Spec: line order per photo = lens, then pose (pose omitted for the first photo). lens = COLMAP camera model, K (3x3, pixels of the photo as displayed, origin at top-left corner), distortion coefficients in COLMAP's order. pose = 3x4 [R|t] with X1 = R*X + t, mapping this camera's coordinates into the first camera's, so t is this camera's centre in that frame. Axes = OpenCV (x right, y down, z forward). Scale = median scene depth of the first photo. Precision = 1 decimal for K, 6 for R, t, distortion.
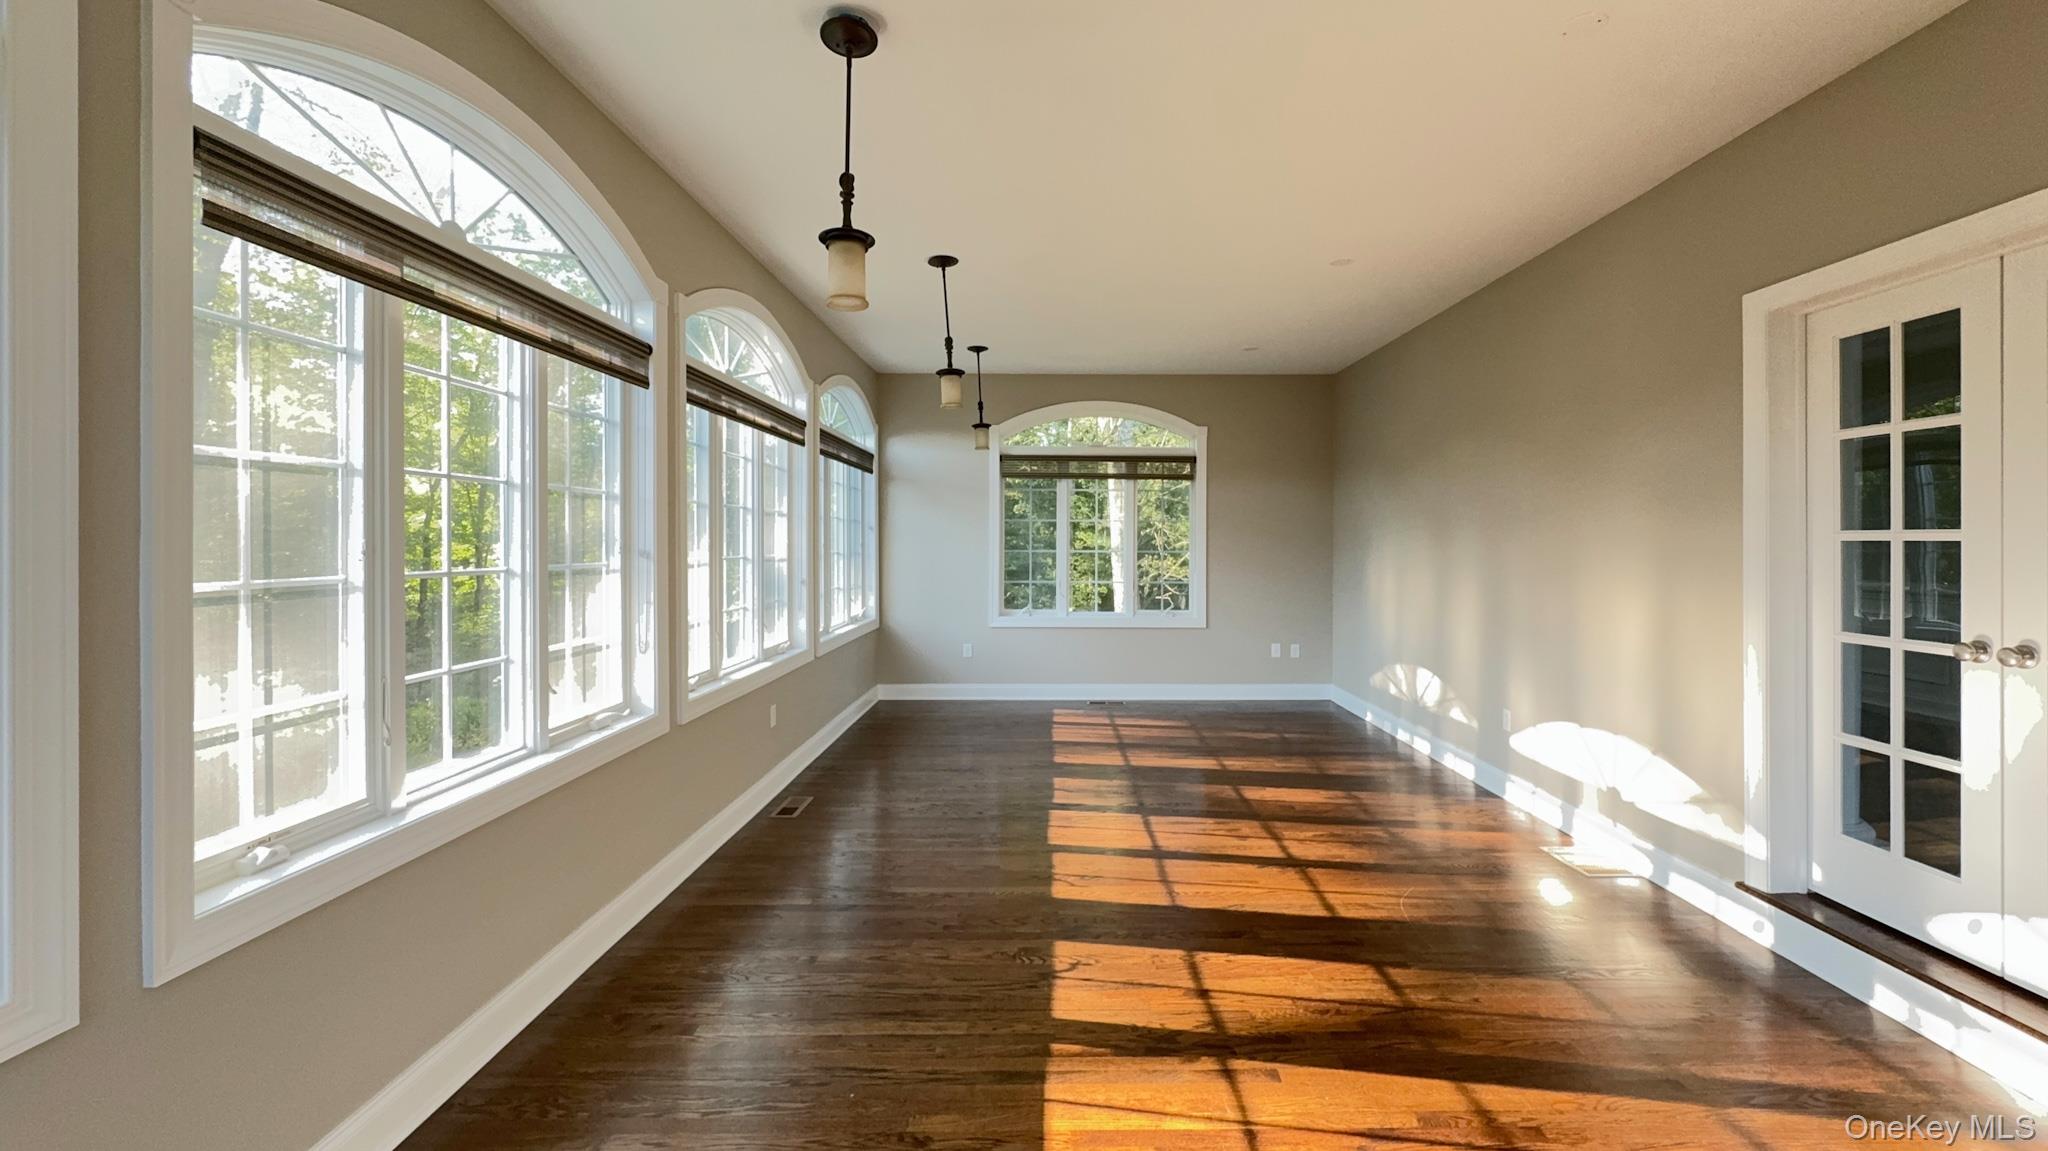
lens RADIAL K [[846.7, 0, 1112.7], [0, 846.7, 598.1], [0, 0, 1]] dist [-0.002273, 0.000131]
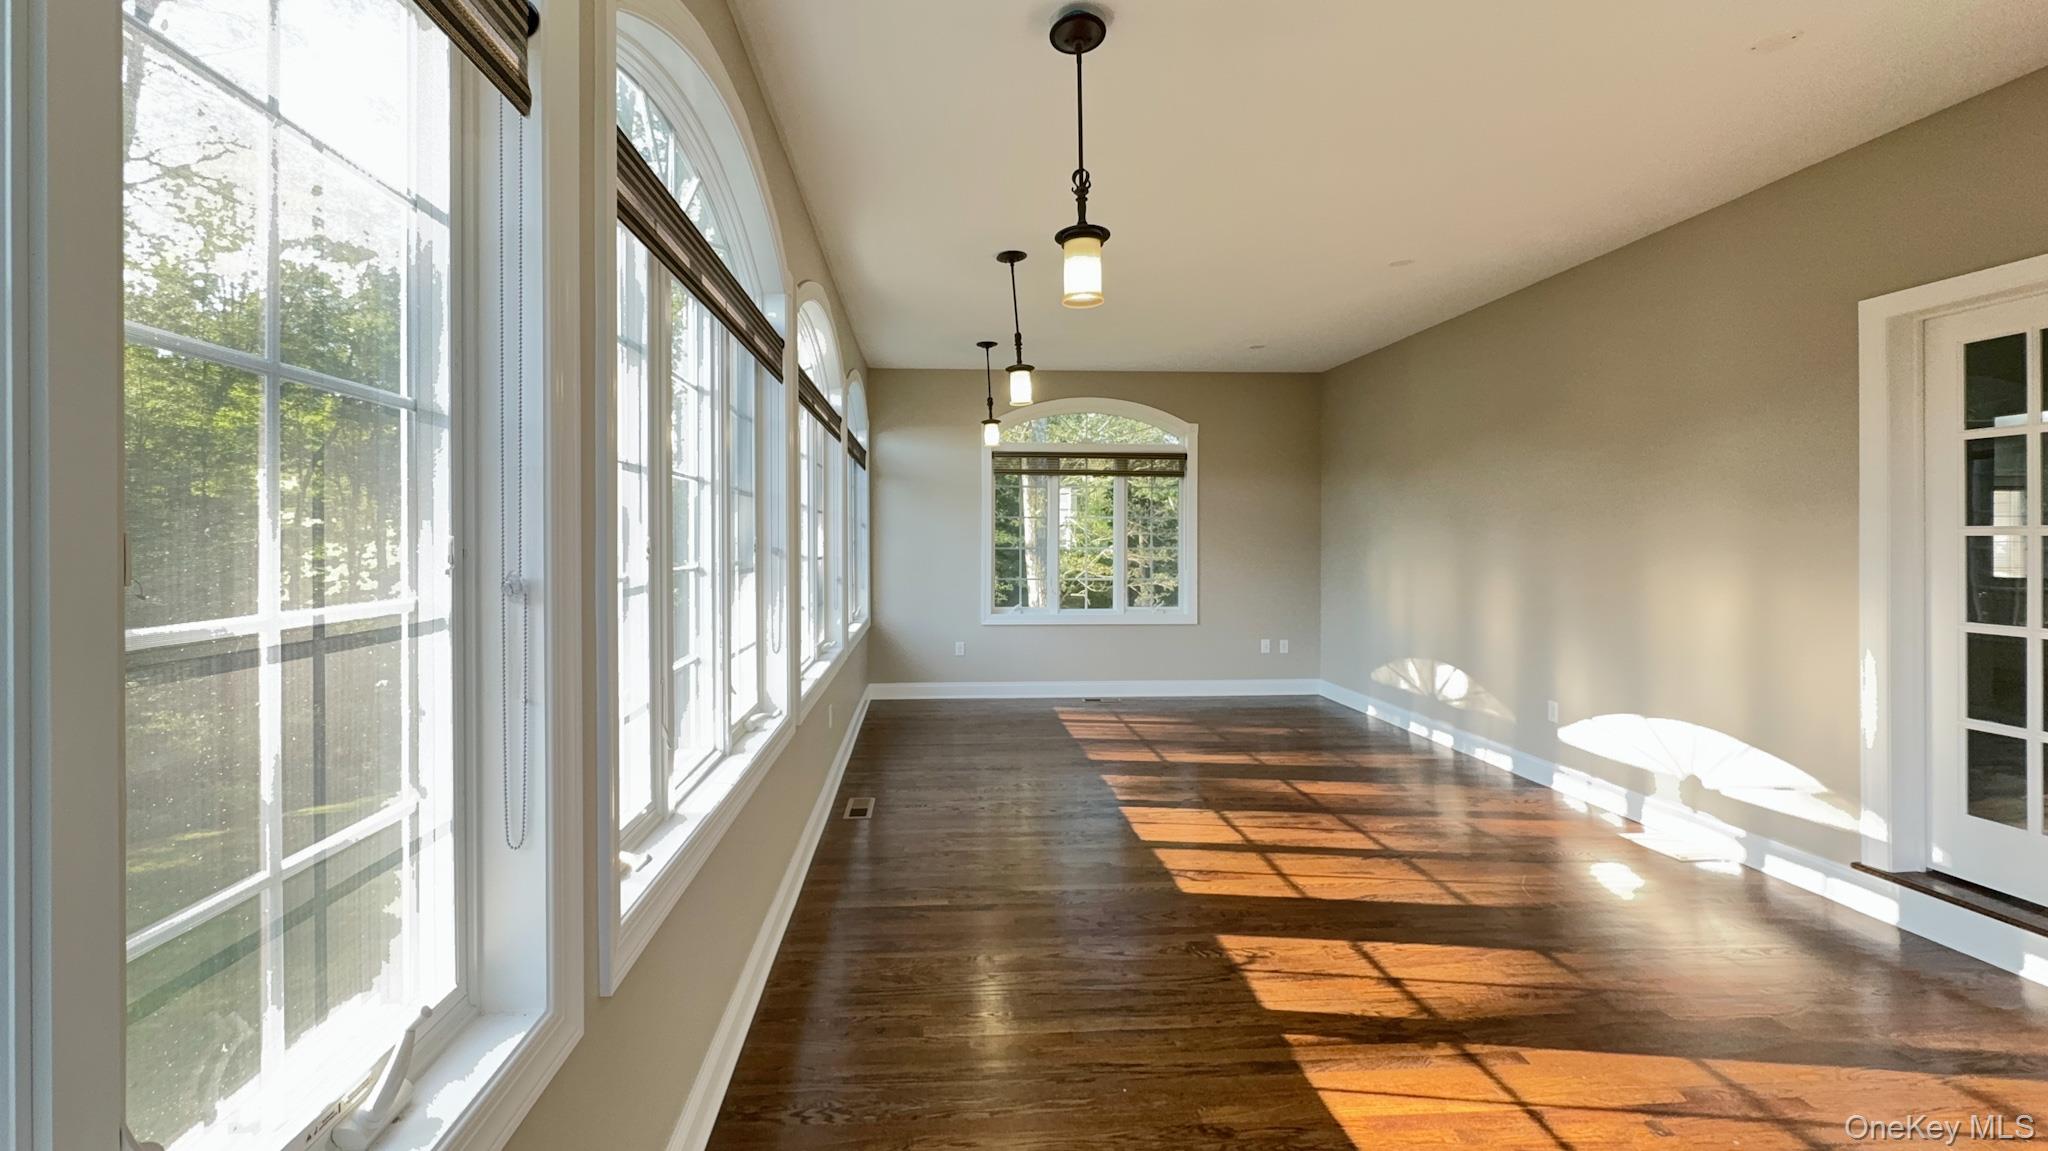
lens RADIAL K [[846.7, 0, 1139.4], [0, 846.7, 599.0], [0, 0, 1]] dist [-0.002273, 0.000131]
pose [[0.998893, -0.005250, 0.046754, -0.153368], [0.005038, 0.999976, 0.004662, -0.000268], [-0.046778, -0.004421, 0.998896, -0.001260]]
